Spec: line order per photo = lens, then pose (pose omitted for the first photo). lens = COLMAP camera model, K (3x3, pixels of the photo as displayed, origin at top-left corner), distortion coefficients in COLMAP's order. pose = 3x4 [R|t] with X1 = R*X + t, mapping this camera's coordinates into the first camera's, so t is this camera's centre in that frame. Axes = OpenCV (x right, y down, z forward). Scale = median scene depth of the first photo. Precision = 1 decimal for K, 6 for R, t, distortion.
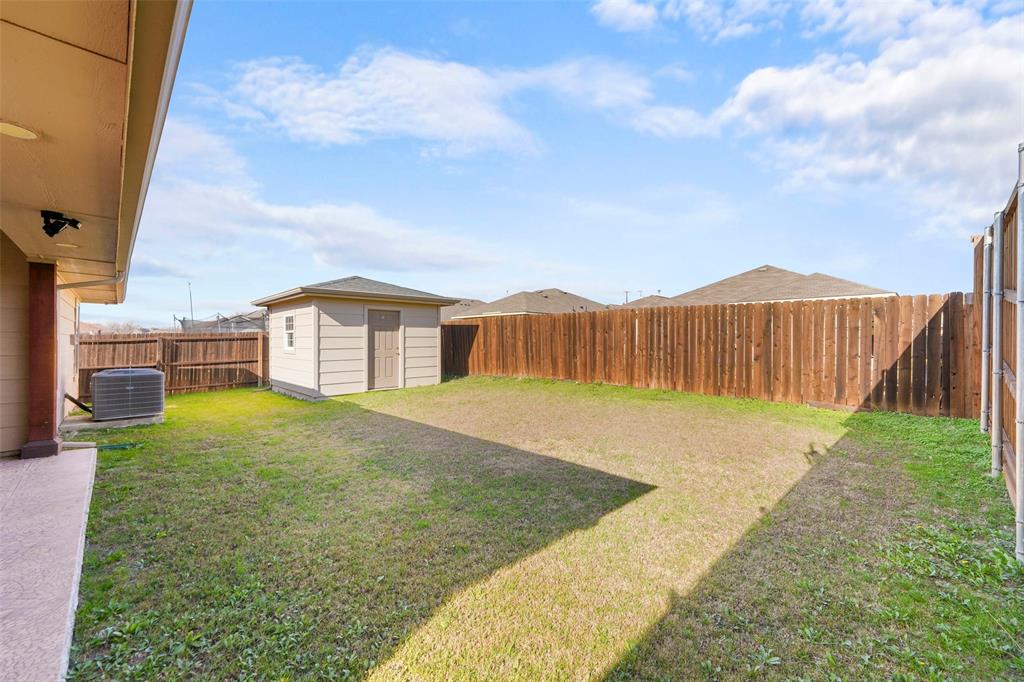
lens RADIAL K [[408.0, 0, 512.1], [0, 408.0, 340.6], [0, 0, 1]] dist [0.009546, -0.003039]
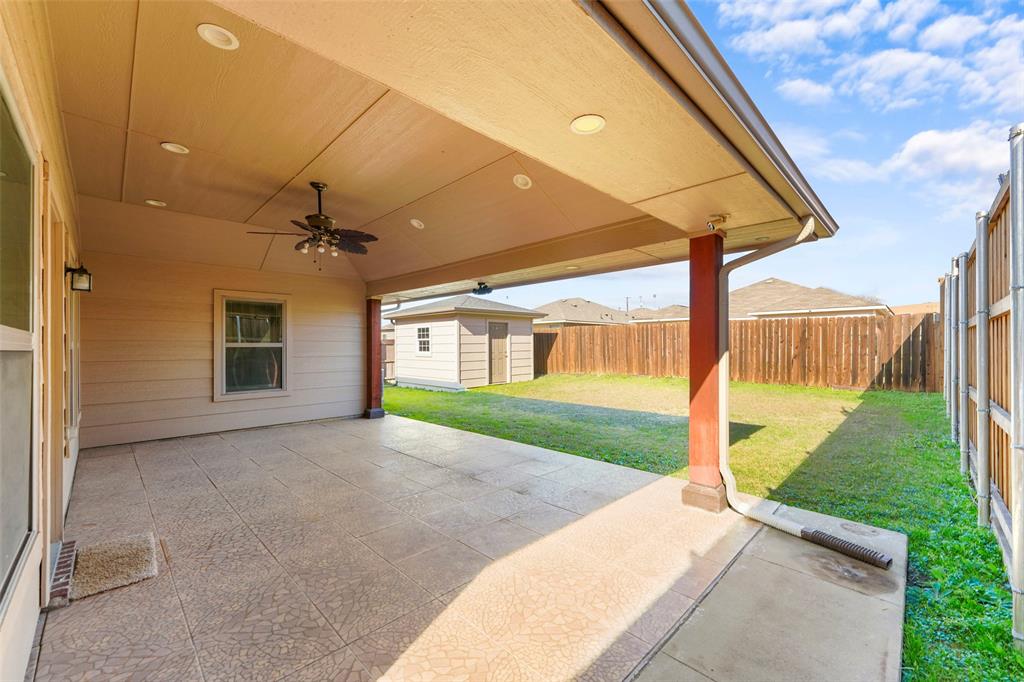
lens RADIAL K [[408.0, 0, 512.9], [0, 408.0, 345.2], [0, 0, 1]] dist [0.009546, -0.003039]
pose [[0.999770, -0.005722, 0.020672, -0.305865], [0.005731, 0.999984, -0.000365, -0.002153], [-0.020669, 0.000483, 0.999786, -0.301721]]
